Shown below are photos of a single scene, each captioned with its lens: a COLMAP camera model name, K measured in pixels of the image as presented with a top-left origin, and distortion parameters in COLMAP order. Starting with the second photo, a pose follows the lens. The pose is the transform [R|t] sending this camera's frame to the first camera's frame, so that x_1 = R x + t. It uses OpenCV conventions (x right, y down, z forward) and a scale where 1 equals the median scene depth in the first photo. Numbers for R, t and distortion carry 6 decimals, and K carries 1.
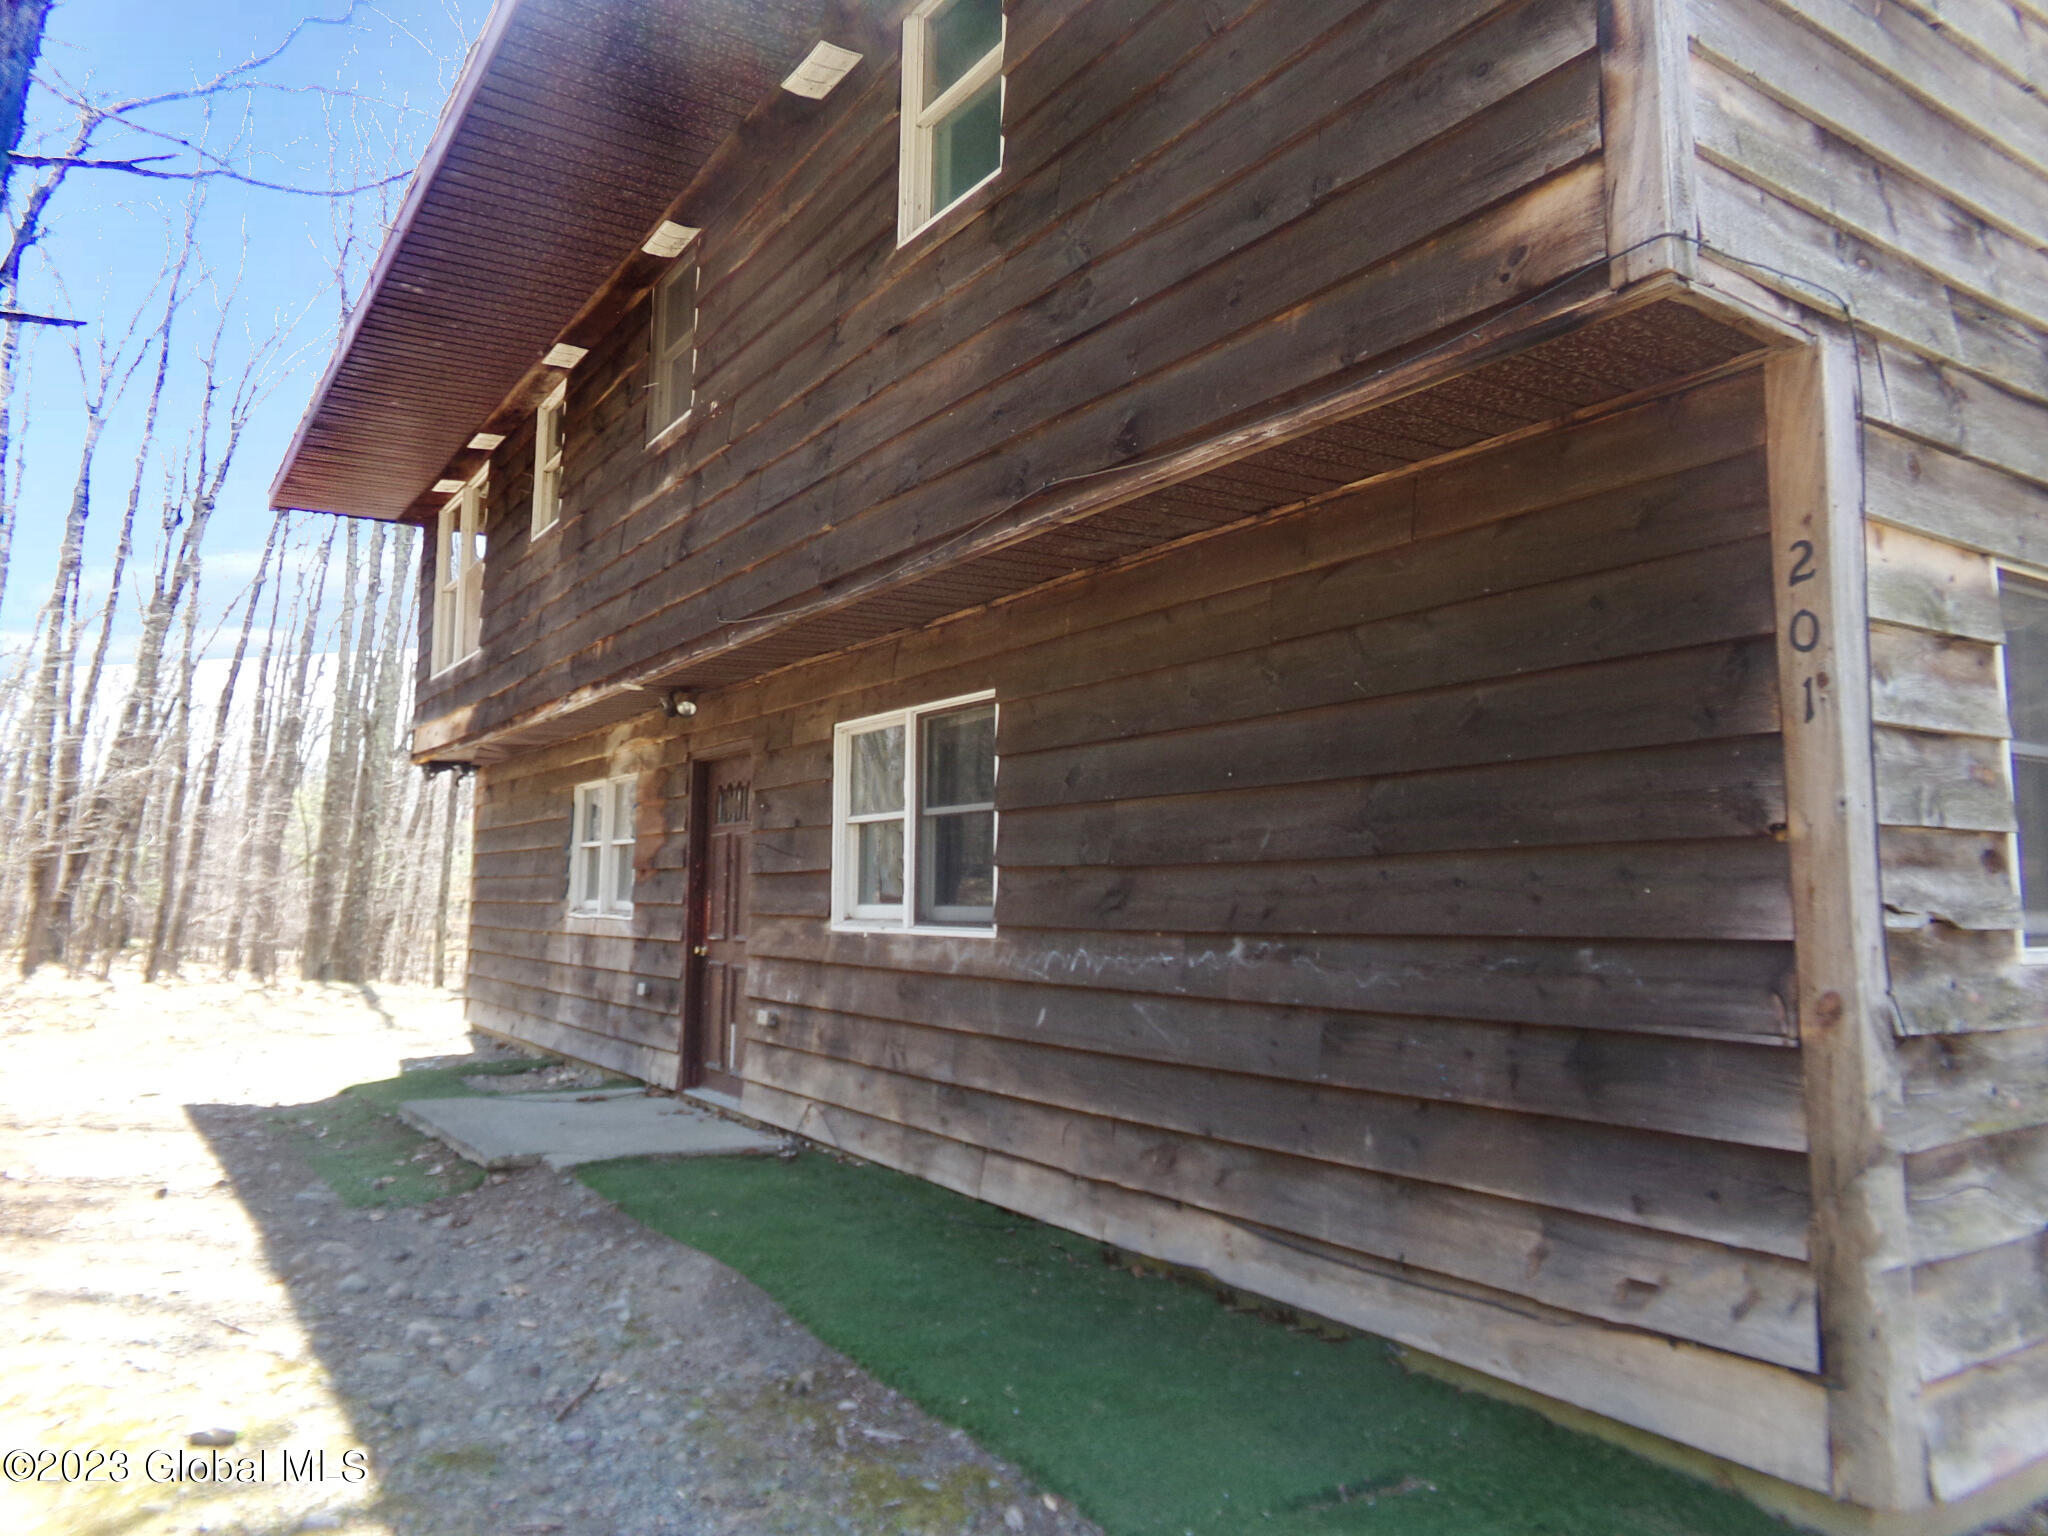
lens RADIAL K [[1423.8, 0, 1023.2], [0, 1423.8, 758.7], [0, 0, 1]] dist [-0.049434, 0.128746]
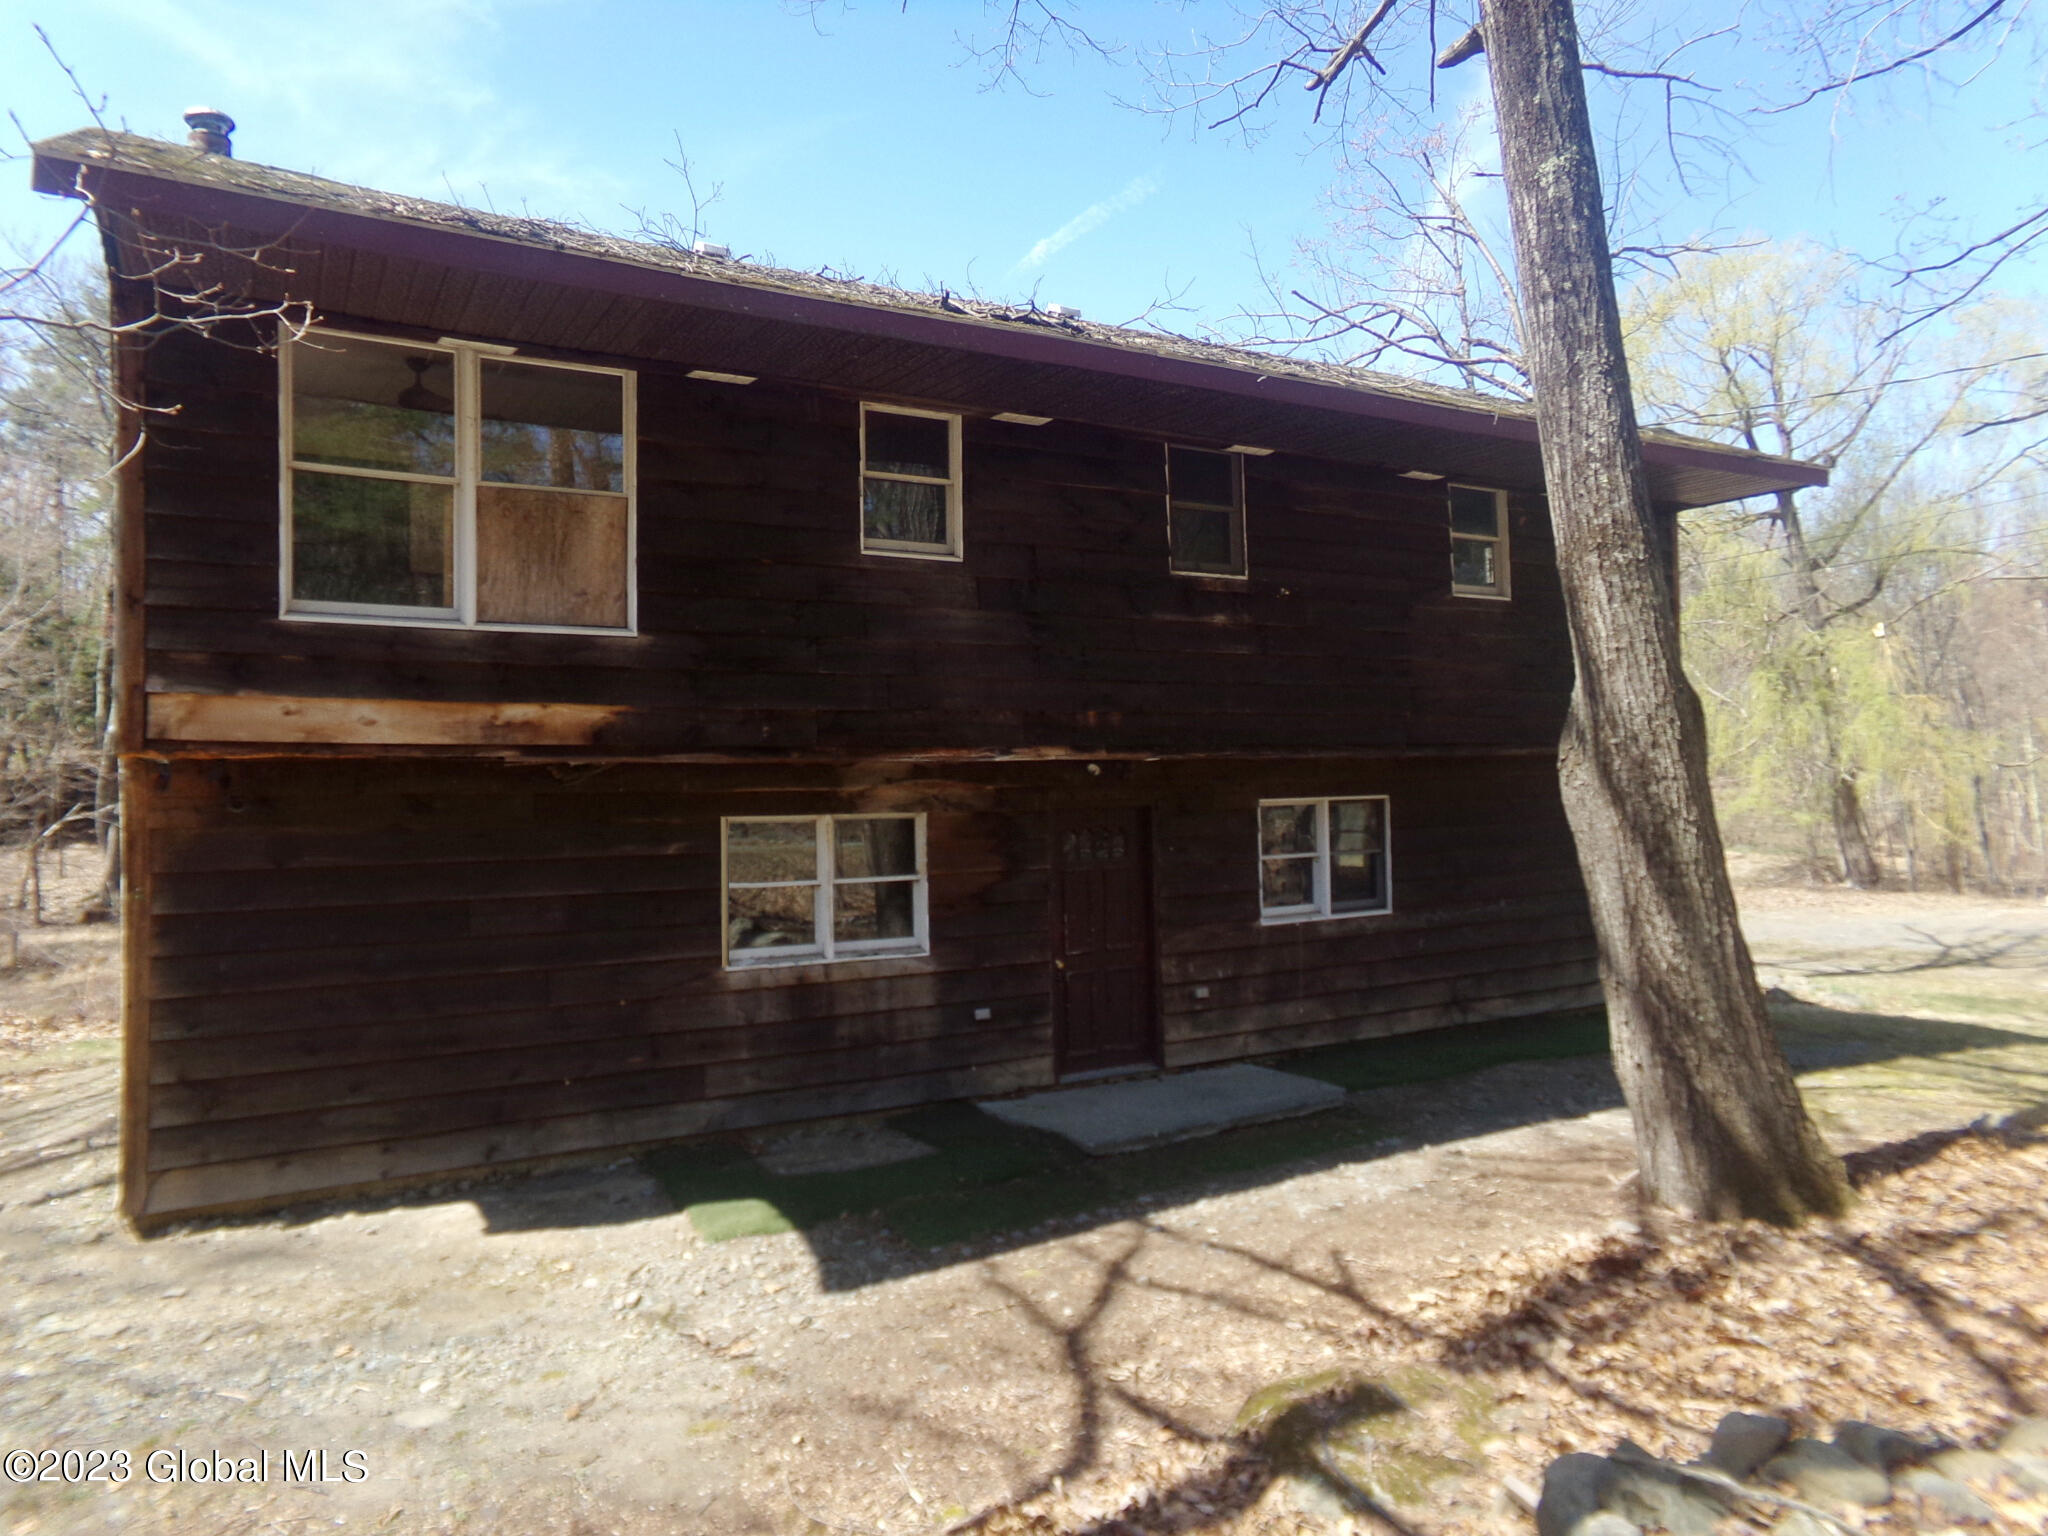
lens RADIAL K [[1423.8, 0, 1023.2], [0, 1423.8, 758.7], [0, 0, 1]] dist [-0.049434, 0.128746]
pose [[0.026674, 0.009084, 0.999603, -1.906327], [-0.081427, 0.996655, -0.006885, -0.039826], [-0.996322, -0.081211, 0.027324, 1.330856]]
